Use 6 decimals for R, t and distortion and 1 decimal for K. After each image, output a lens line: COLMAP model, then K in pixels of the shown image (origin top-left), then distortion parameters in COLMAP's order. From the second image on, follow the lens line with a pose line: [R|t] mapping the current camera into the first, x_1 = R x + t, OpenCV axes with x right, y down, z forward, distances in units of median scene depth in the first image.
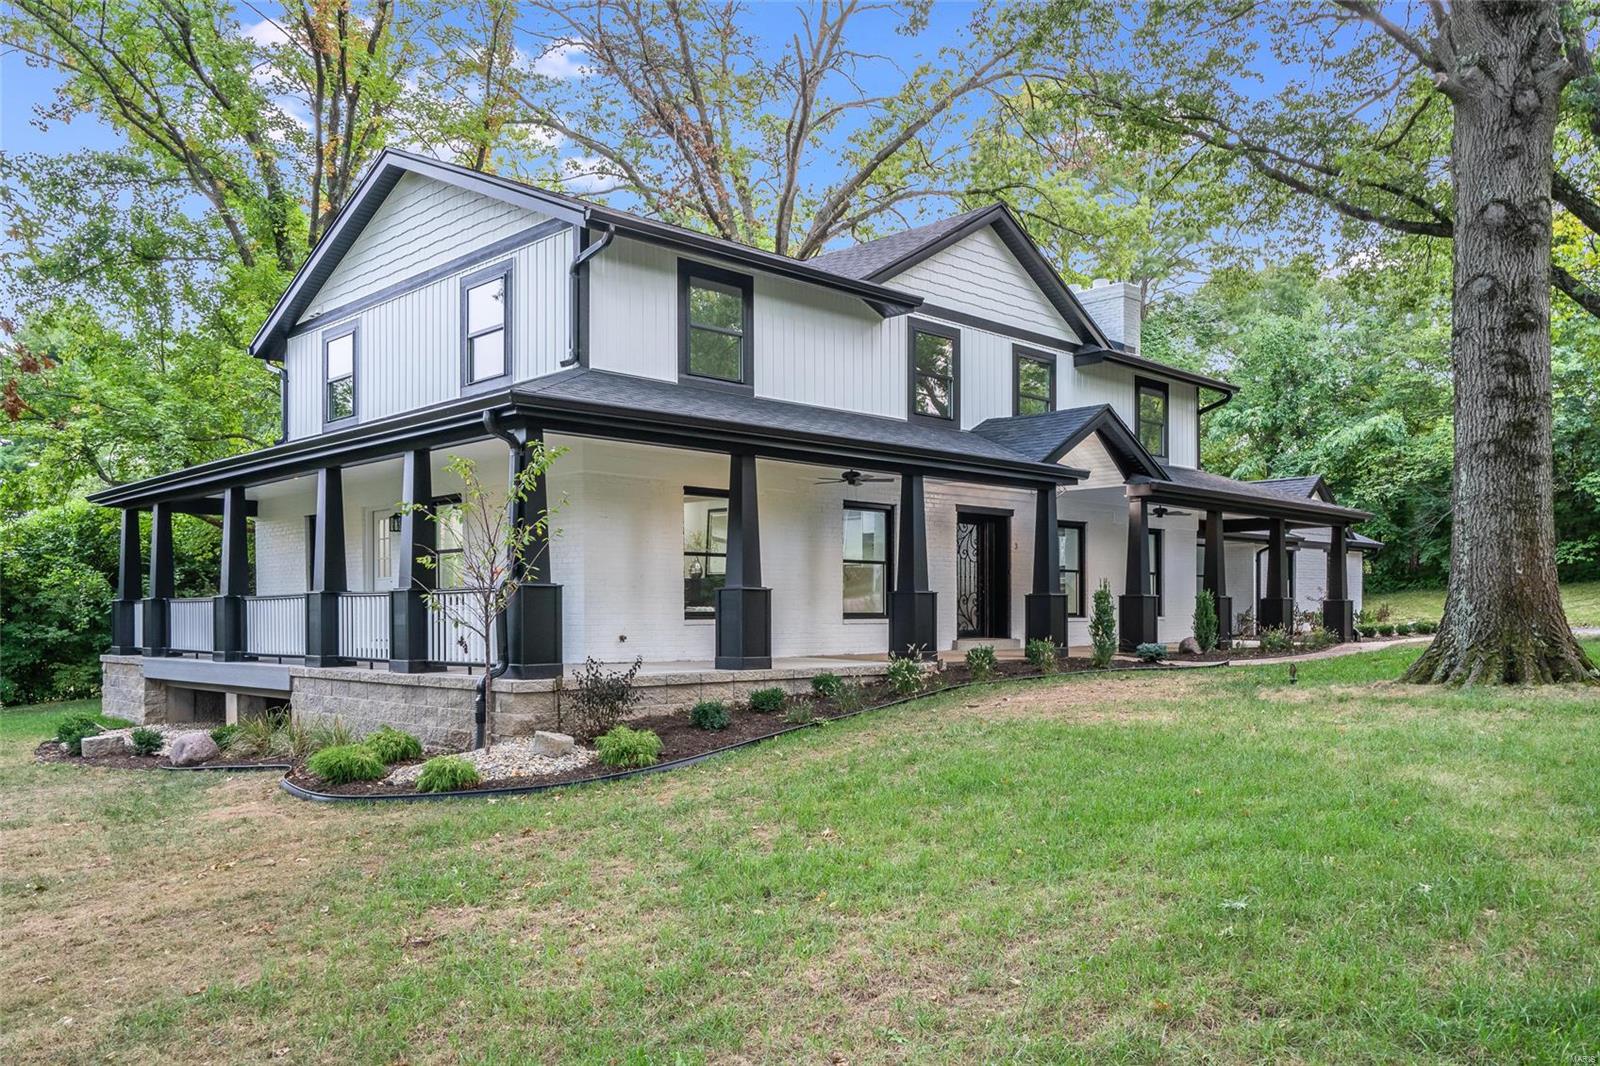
lens RADIAL K [[1255.4, 0, 785.8], [0, 1255.4, 662.6], [0, 0, 1]] dist [0.002395, 0.008409]
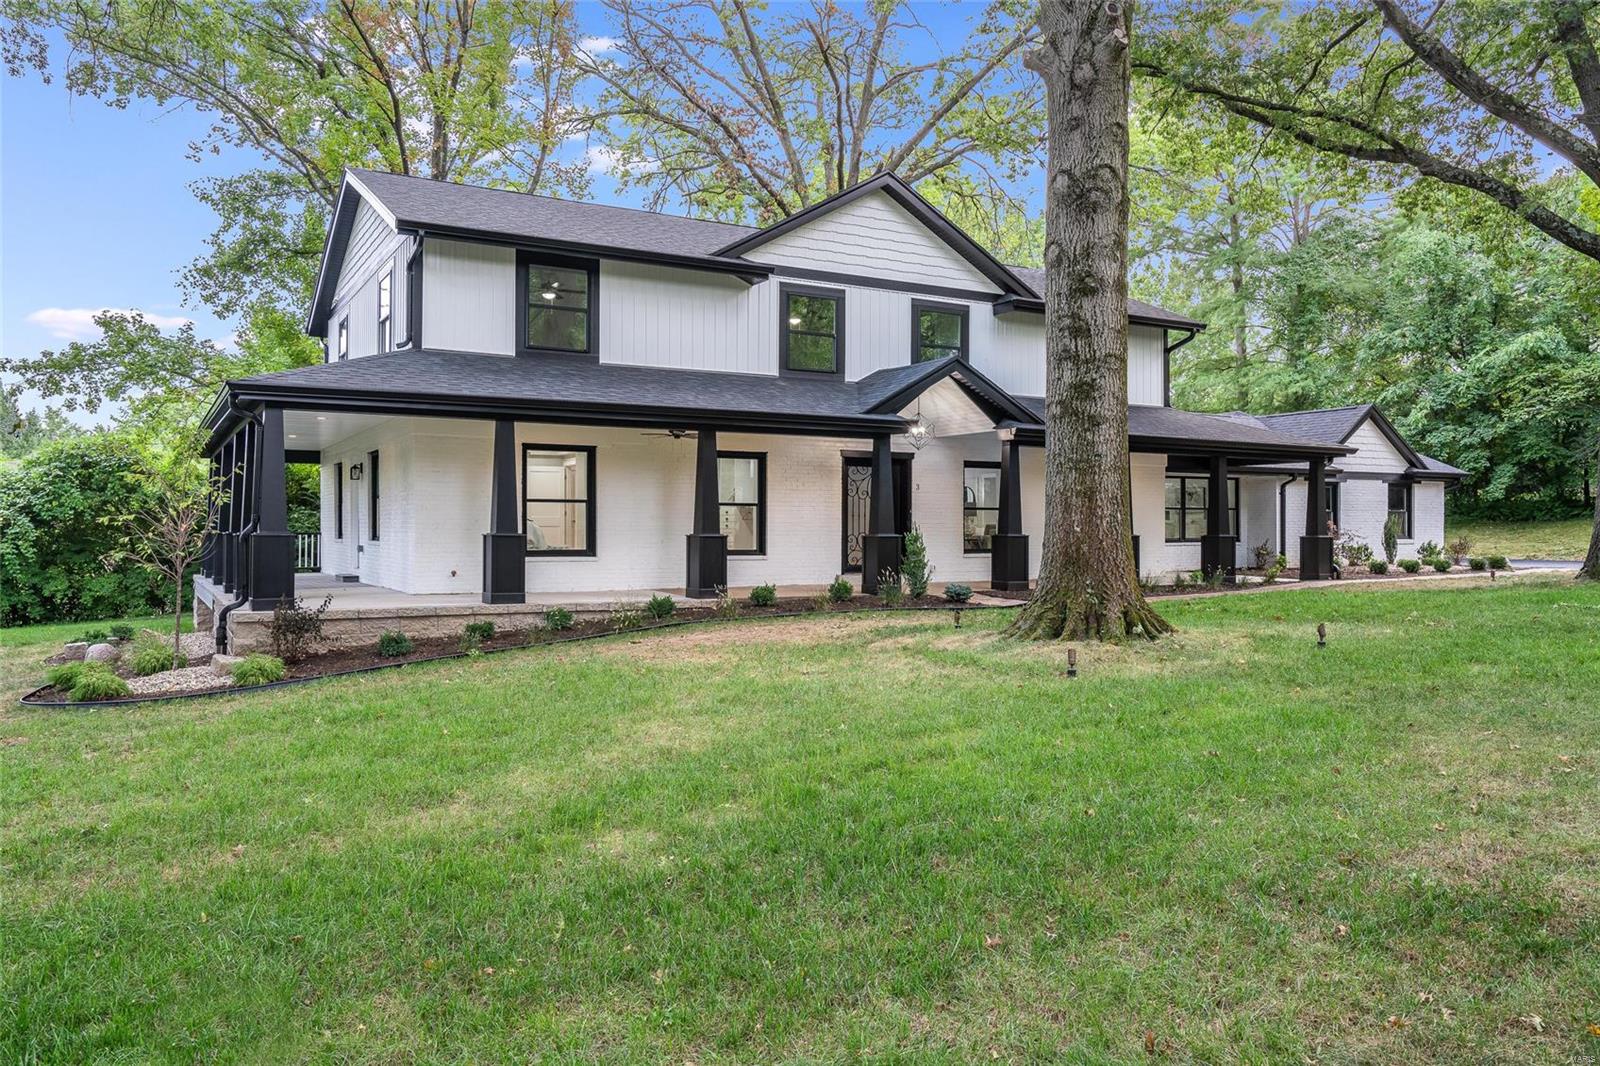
lens RADIAL K [[1179.7, 0, 801.4], [0, 1179.7, 533.3], [0, 0, 1]] dist [0.031806, 0.010421]
pose [[0.965186, 0.007334, -0.261461, 0.423933], [-0.016185, 0.999366, -0.031715, -0.023983], [0.261063, 0.034842, 0.964693, 0.009815]]
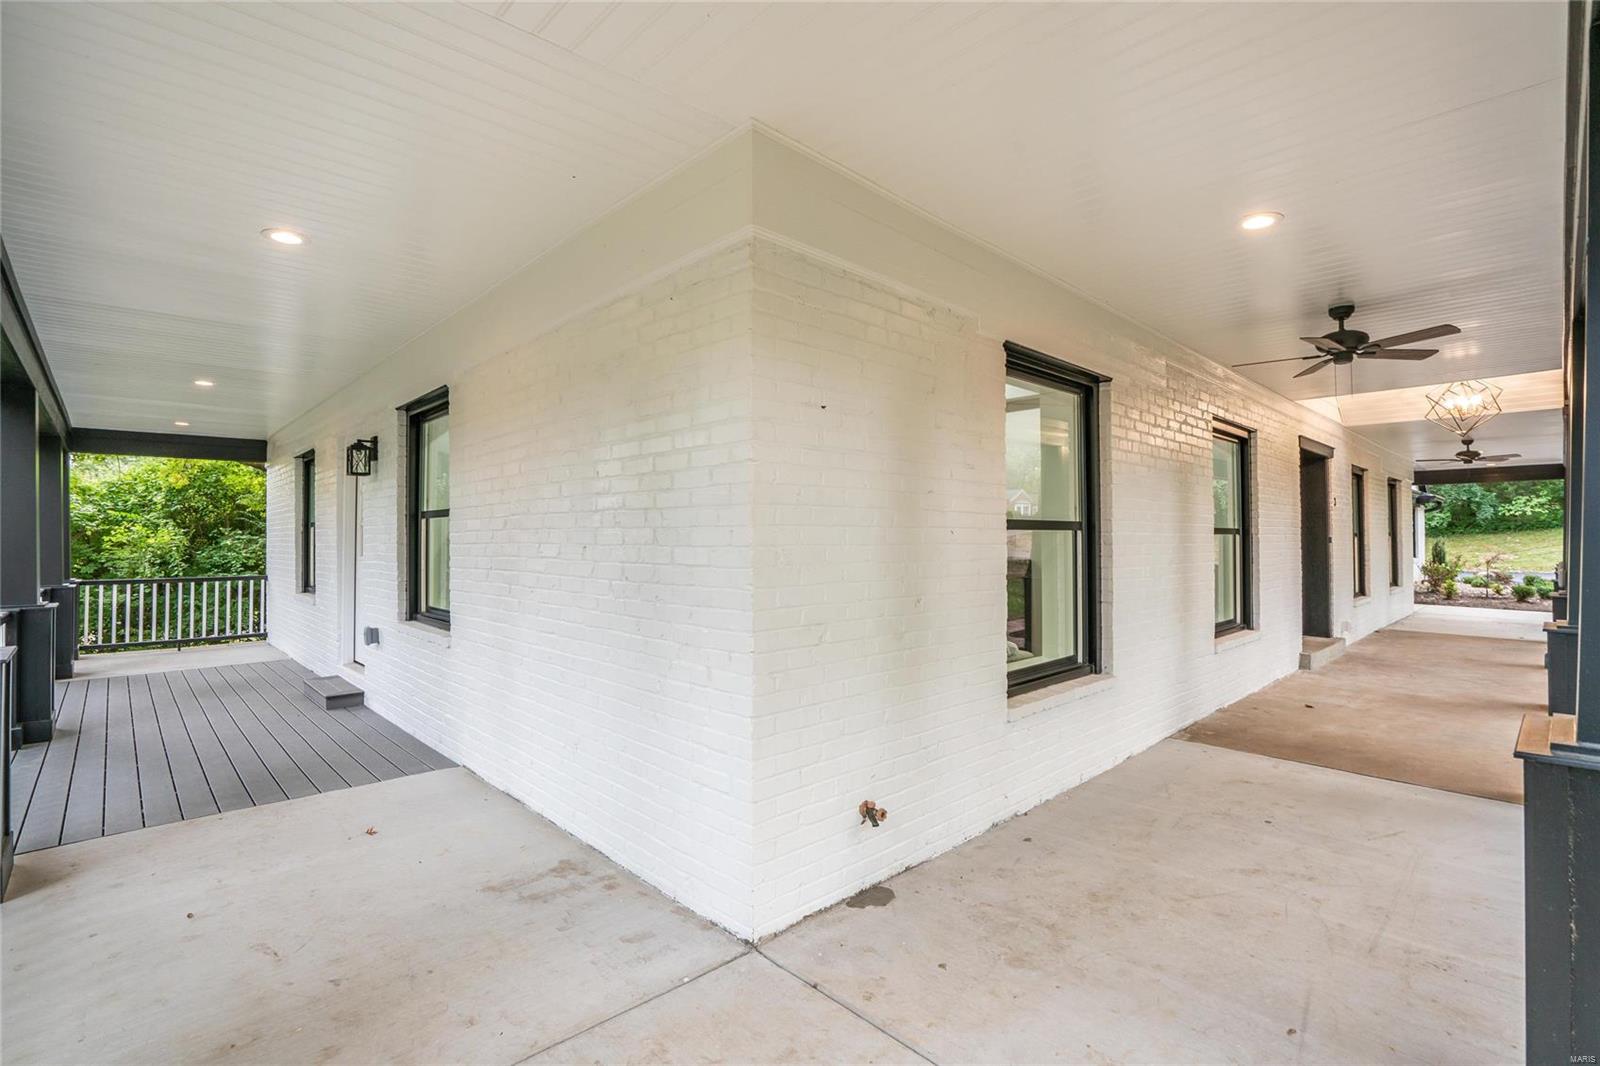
lens RADIAL K [[733.5, 0, 802.6], [0, 733.5, 532.7], [0, 0, 1]] dist [-0.020114, 0.000423]
pose [[0.999944, 0.000487, -0.010545, -0.128882], [-0.000972, 0.998941, -0.046007, -0.069351], [0.010512, 0.046015, 0.998885, 0.733403]]
